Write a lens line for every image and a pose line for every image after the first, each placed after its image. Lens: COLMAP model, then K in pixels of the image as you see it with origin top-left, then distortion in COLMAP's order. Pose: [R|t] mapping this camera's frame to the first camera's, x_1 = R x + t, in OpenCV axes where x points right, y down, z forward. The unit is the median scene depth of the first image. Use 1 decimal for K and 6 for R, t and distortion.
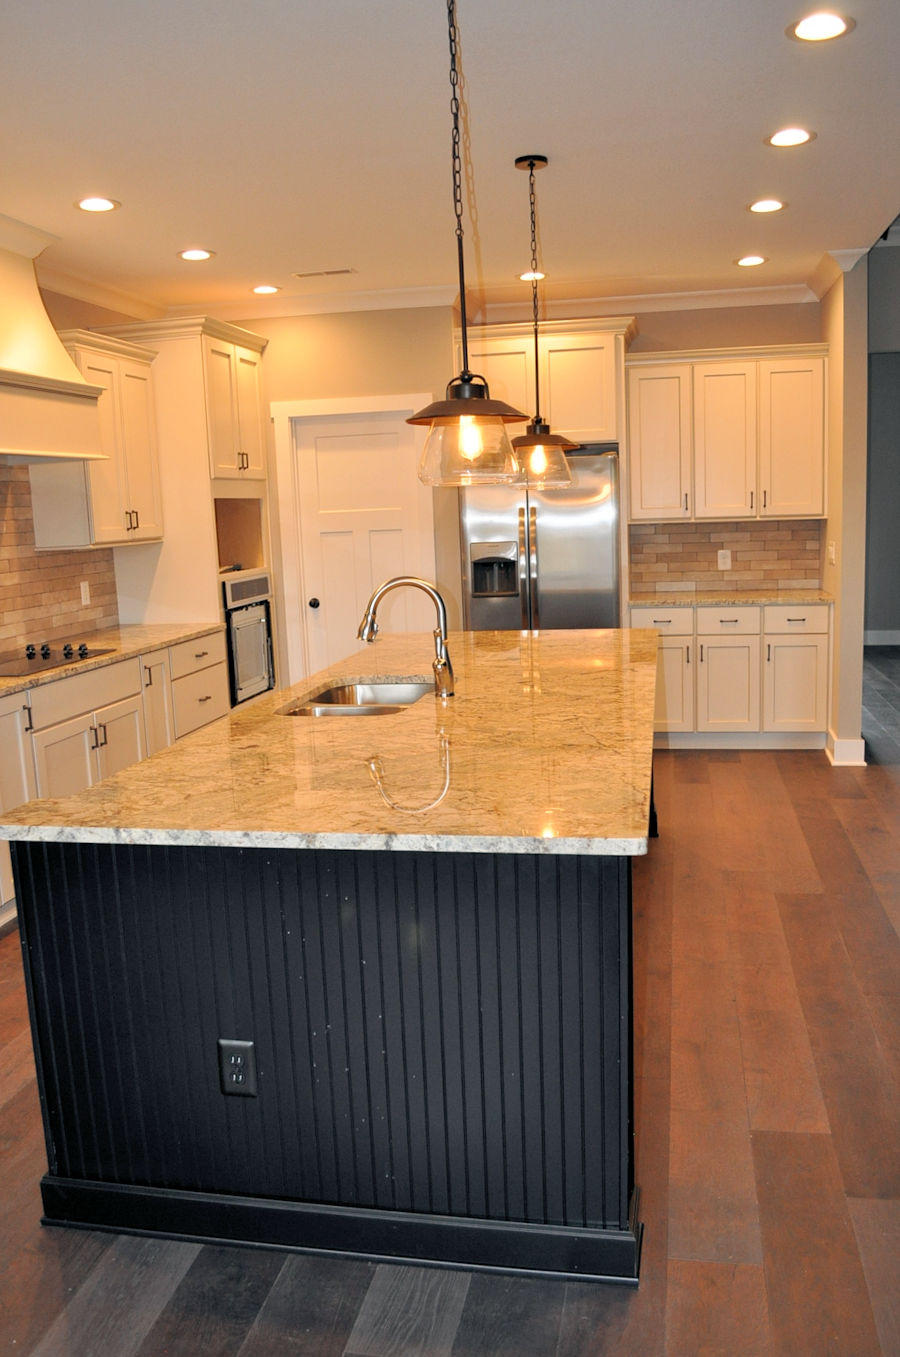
lens RADIAL K [[1108.3, 0, 450.0], [0, 1108.3, 678.5], [0, 0, 1]] dist [-0.072928, 0.005970]
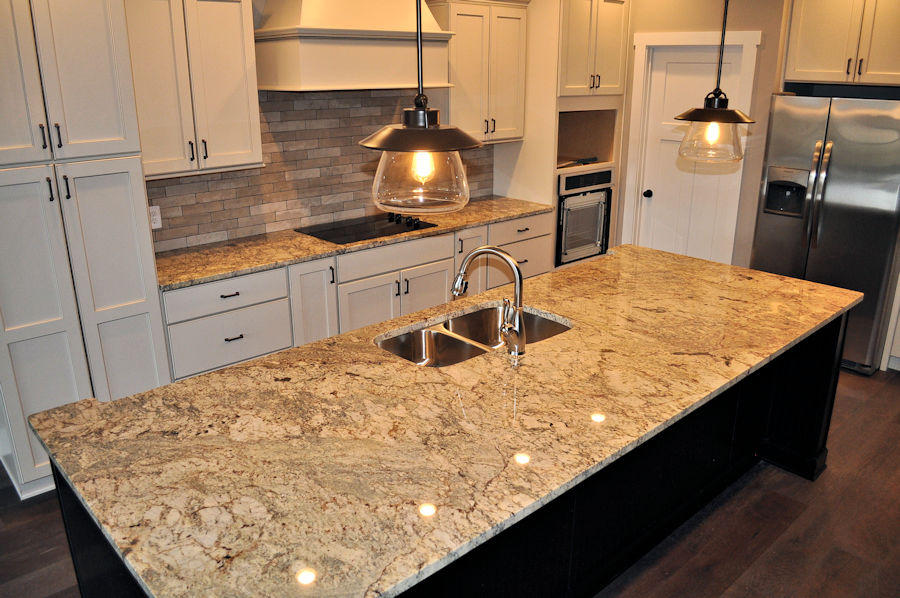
lens RADIAL K [[707.0, 0, 446.7], [0, 707.0, 303.2], [0, 0, 1]] dist [-0.081107, 0.008507]
pose [[0.805988, 0.224261, -0.547805, 0.187607], [-0.122367, 0.968588, 0.216482, -0.105283], [0.579146, -0.107449, 0.808112, 0.213940]]
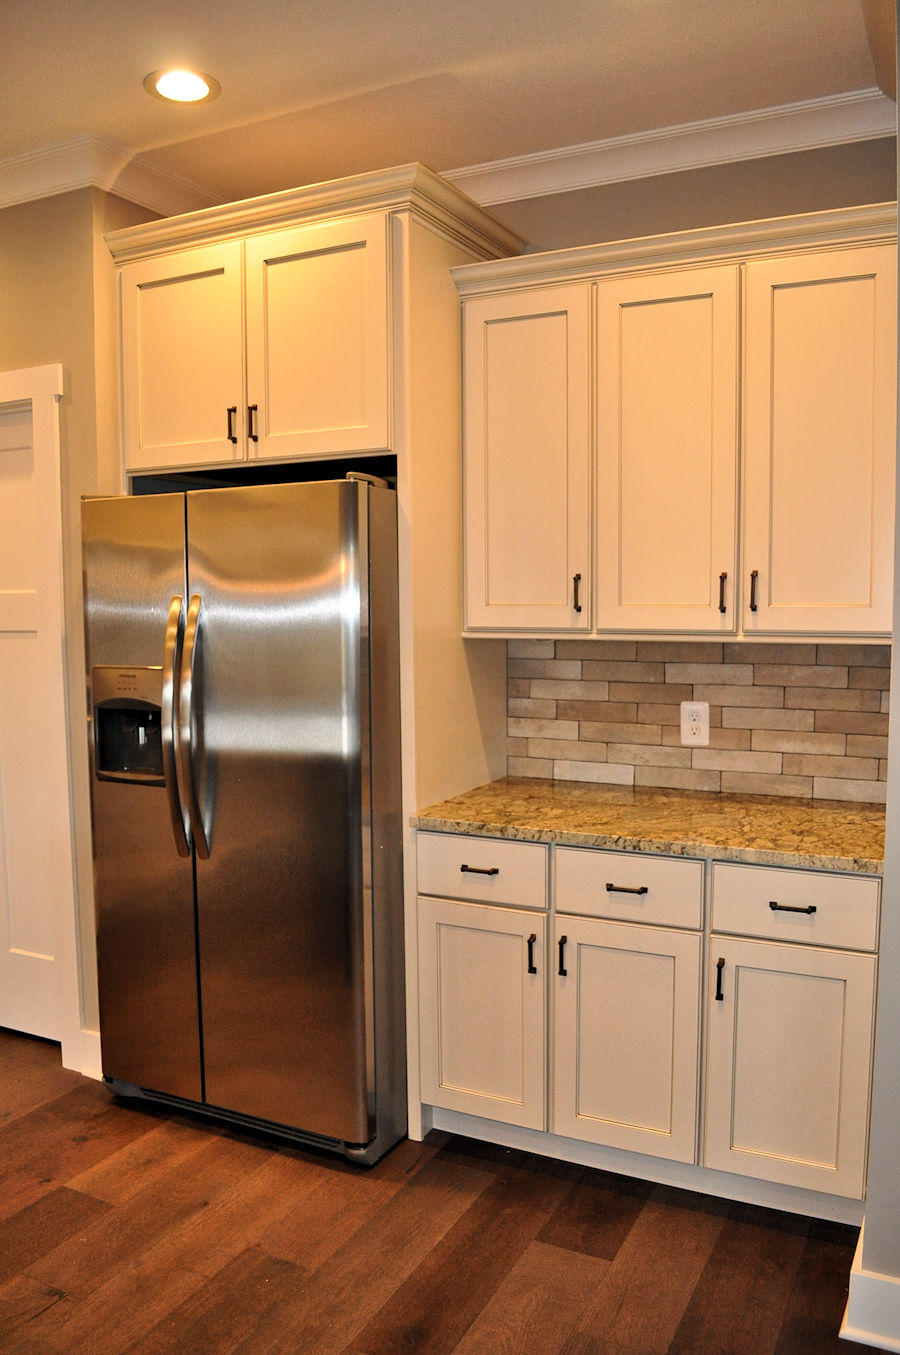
lens RADIAL K [[1078.5, 0, 443.8], [0, 1078.5, 682.7], [0, 0, 1]] dist [-0.079867, 0.007460]
pose [[0.961650, 0.052941, -0.269123, 0.308056], [-0.070480, 0.995944, -0.055925, -0.106636], [0.265071, 0.072748, 0.961481, 0.633965]]
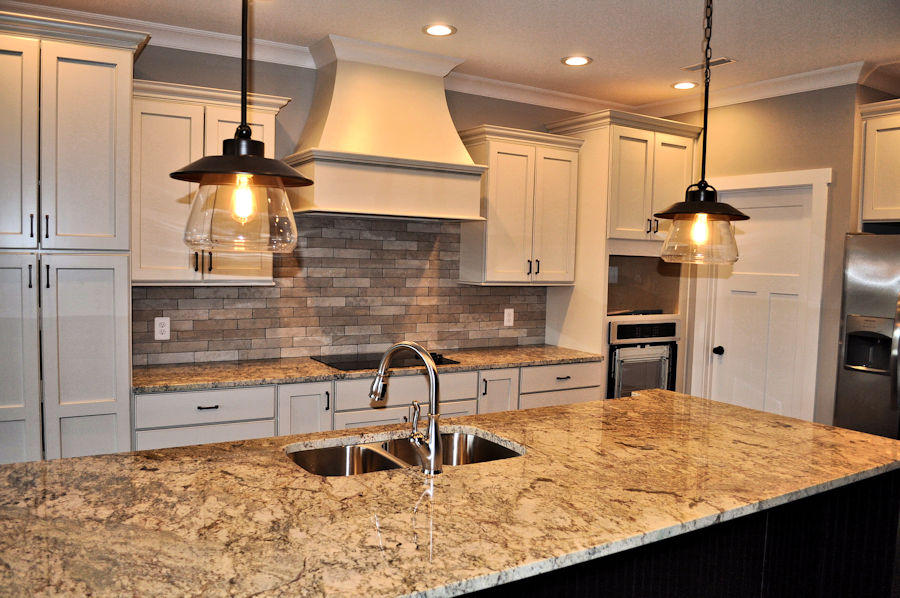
lens RADIAL K [[707.0, 0, 446.7], [0, 707.0, 303.2], [0, 0, 1]] dist [-0.081107, 0.008507]
pose [[0.668995, 0.105464, -0.735747, 0.247887], [-0.166372, 0.986013, -0.009941, -0.070446], [0.724407, 0.129058, 0.677184, 0.334723]]
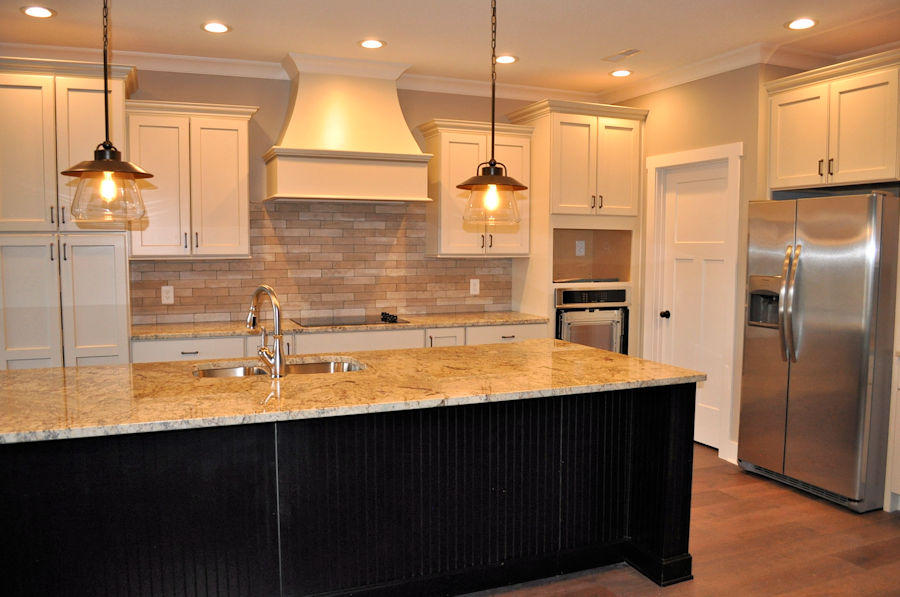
lens RADIAL K [[716.3, 0, 446.5], [0, 716.3, 303.7], [0, 0, 1]] dist [-0.079867, 0.007460]
pose [[0.551404, 0.107688, -0.827259, 0.461714], [-0.153354, 0.987819, 0.026371, -0.071463], [0.820022, 0.112323, 0.561202, 0.388414]]
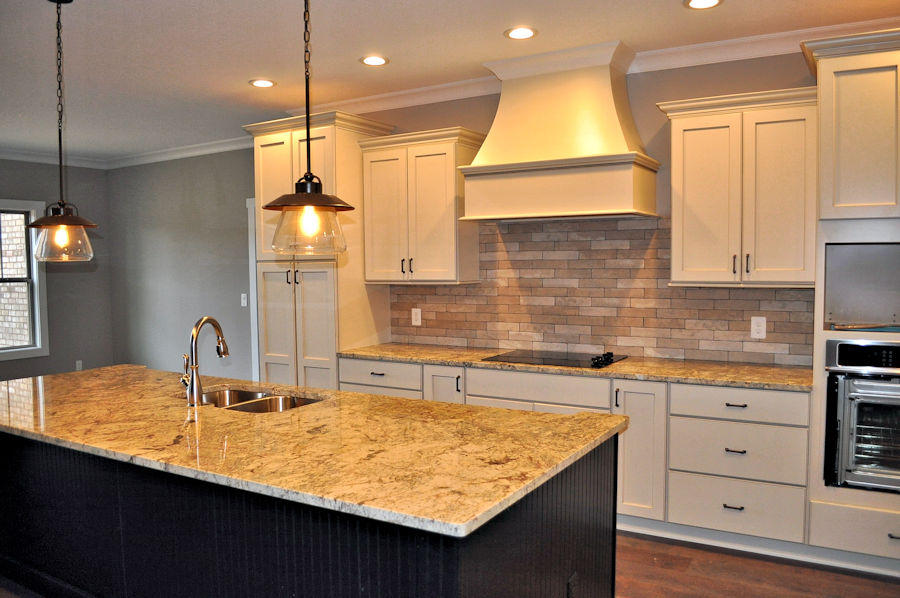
lens RADIAL K [[707.0, 0, 446.7], [0, 707.0, 303.2], [0, 0, 1]] dist [-0.081107, 0.008507]
pose [[-0.339439, 0.098776, -0.935427, 0.397862], [-0.121219, 0.981585, 0.147637, -0.158833], [0.932785, 0.163505, -0.321215, 0.891291]]
